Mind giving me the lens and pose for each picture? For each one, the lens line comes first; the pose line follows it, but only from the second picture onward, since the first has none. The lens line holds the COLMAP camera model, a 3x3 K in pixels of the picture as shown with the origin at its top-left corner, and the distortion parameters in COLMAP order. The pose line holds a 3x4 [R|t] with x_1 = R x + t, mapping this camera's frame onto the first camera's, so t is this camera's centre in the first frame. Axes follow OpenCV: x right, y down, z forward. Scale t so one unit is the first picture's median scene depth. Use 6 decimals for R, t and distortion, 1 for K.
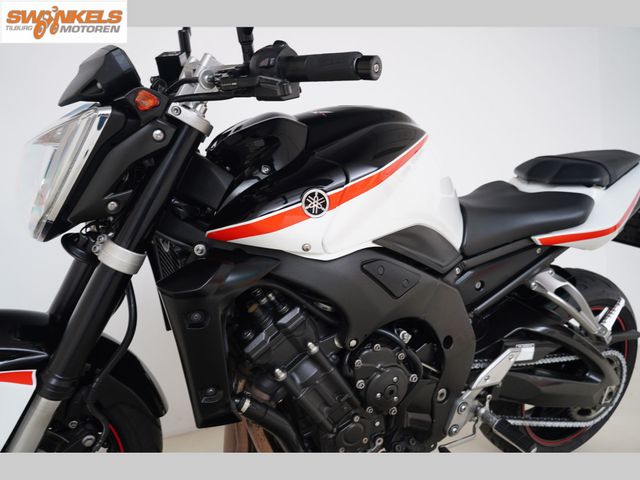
lens RADIAL K [[502.4, 0, 320.0], [0, 502.4, 240.0], [0, 0, 1]] dist [-0.063720, 0.011139]
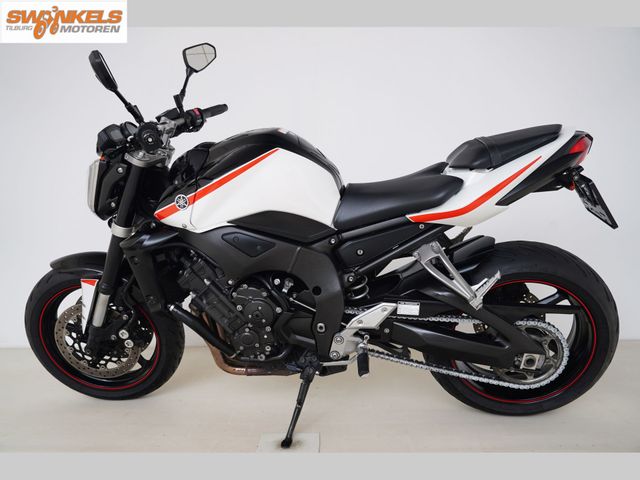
lens RADIAL K [[502.4, 0, 320.0], [0, 502.4, 240.0], [0, 0, 1]] dist [-0.063720, 0.011139]
pose [[0.815560, 0.039575, -0.577318, 1.203774], [0.017354, 0.995537, 0.092760, -0.079594], [0.578412, -0.085670, 0.811233, -0.158739]]
